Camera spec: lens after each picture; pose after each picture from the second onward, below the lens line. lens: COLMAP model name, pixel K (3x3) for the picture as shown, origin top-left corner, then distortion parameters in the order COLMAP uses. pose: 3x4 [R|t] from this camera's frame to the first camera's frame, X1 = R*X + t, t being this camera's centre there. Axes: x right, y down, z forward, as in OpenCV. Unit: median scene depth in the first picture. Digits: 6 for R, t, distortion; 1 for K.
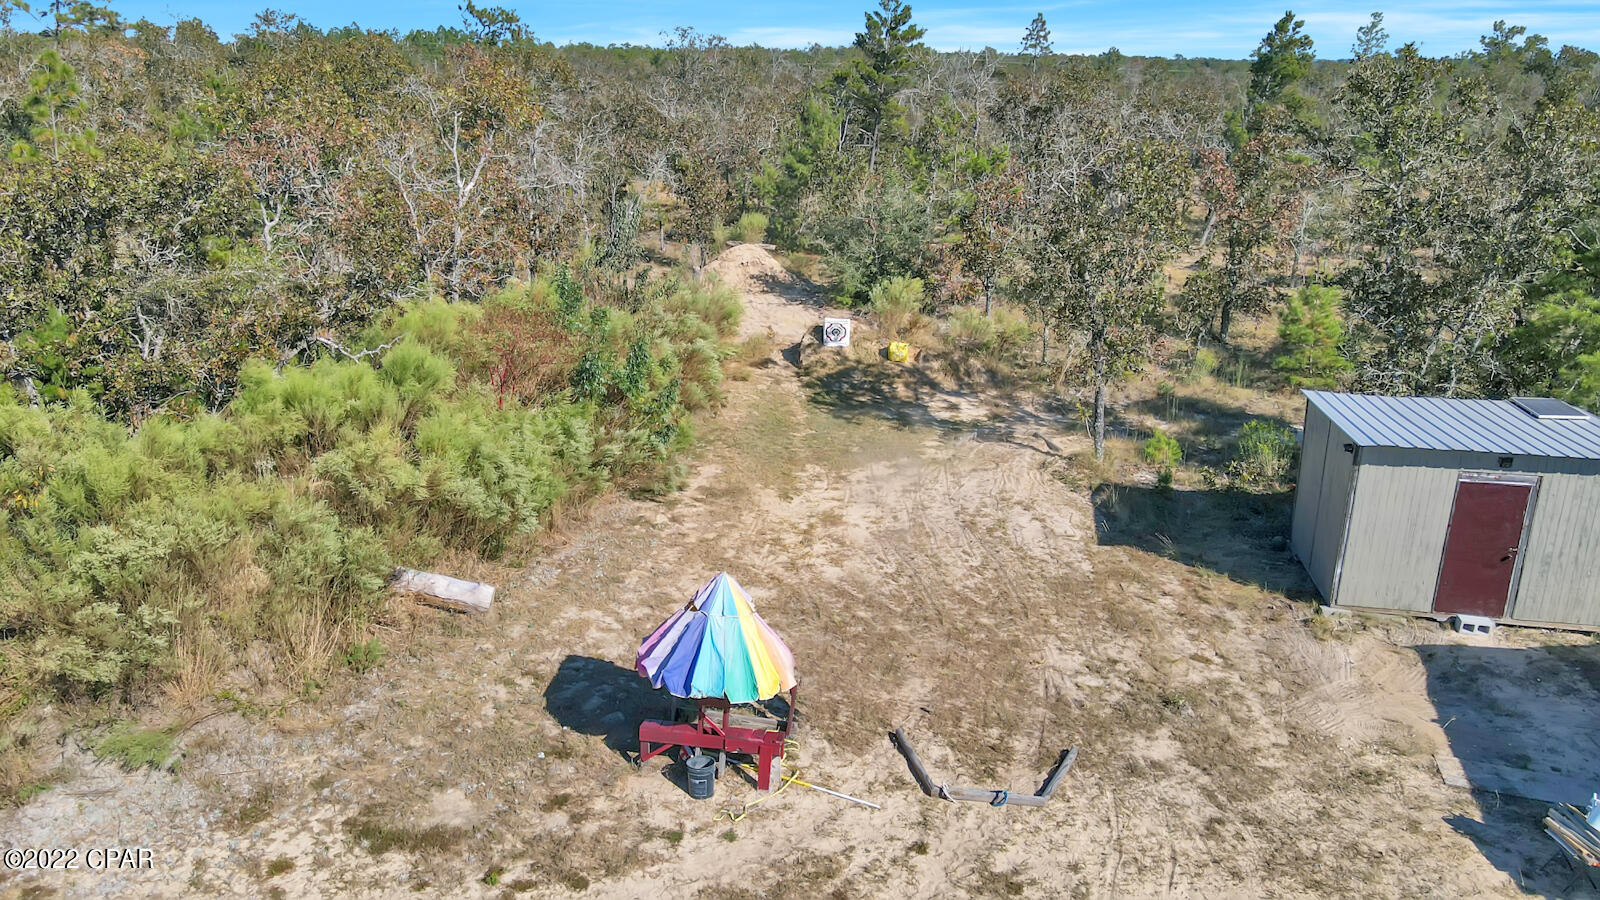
lens RADIAL K [[1173.4, 0, 798.3], [0, 1173.4, 446.6], [0, 0, 1]] dist [0.001135, 0.024480]
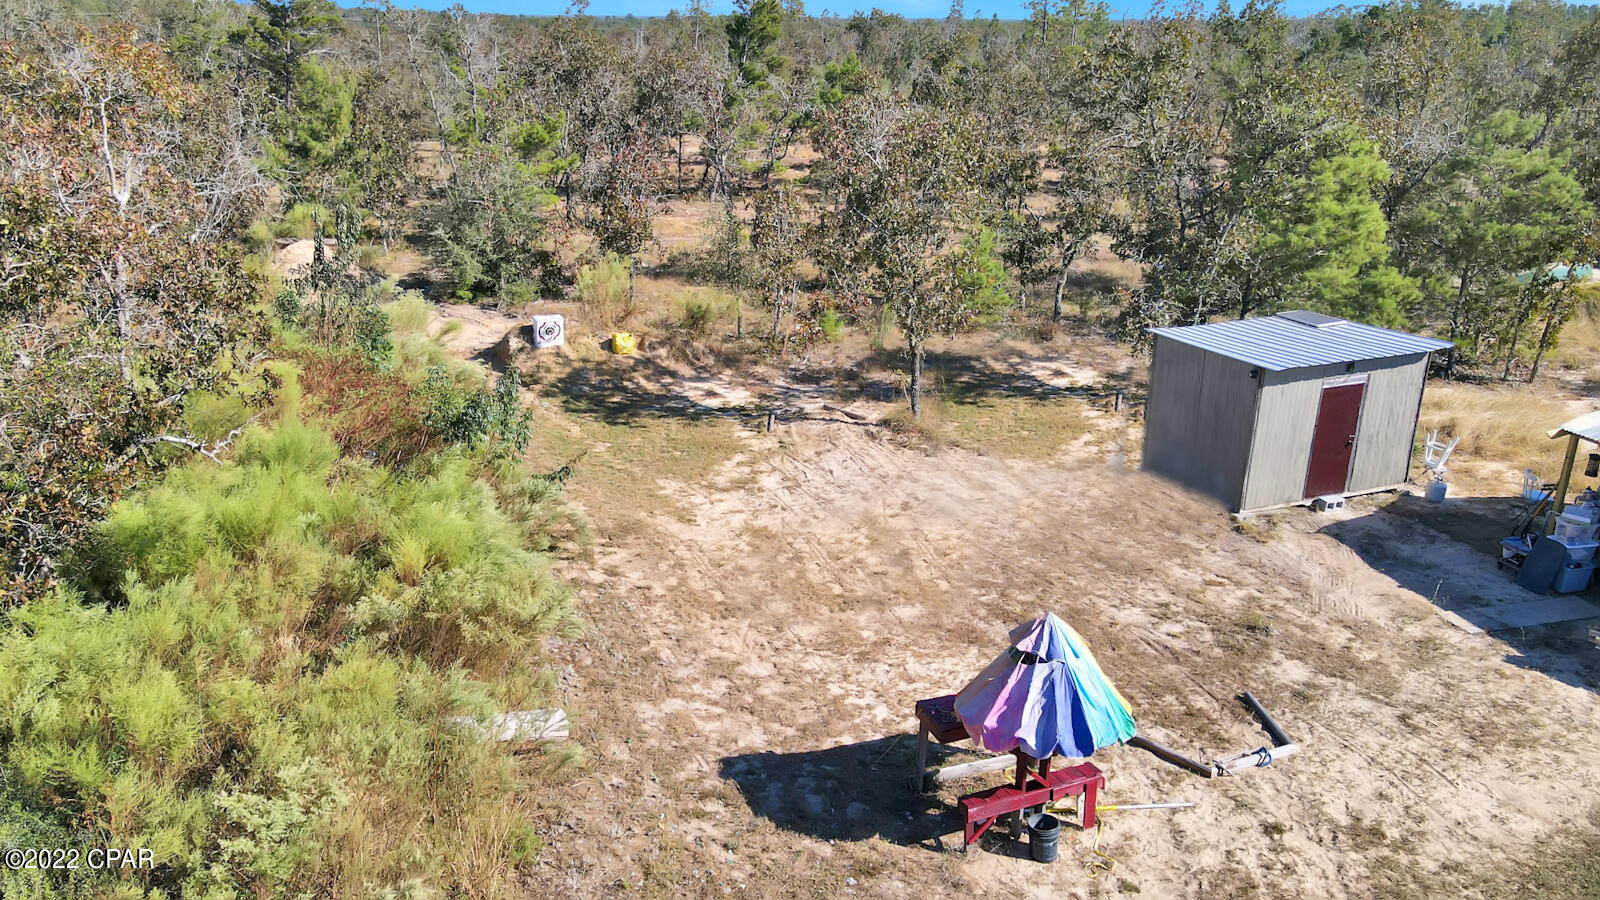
lens RADIAL K [[1173.4, 0, 791.0], [0, 1173.4, 449.7], [0, 0, 1]] dist [0.001135, 0.024480]
pose [[0.845652, -0.180434, 0.502311, -0.285458], [0.161878, 0.983501, 0.080756, -0.052206], [-0.508594, 0.013022, 0.860908, 0.137865]]
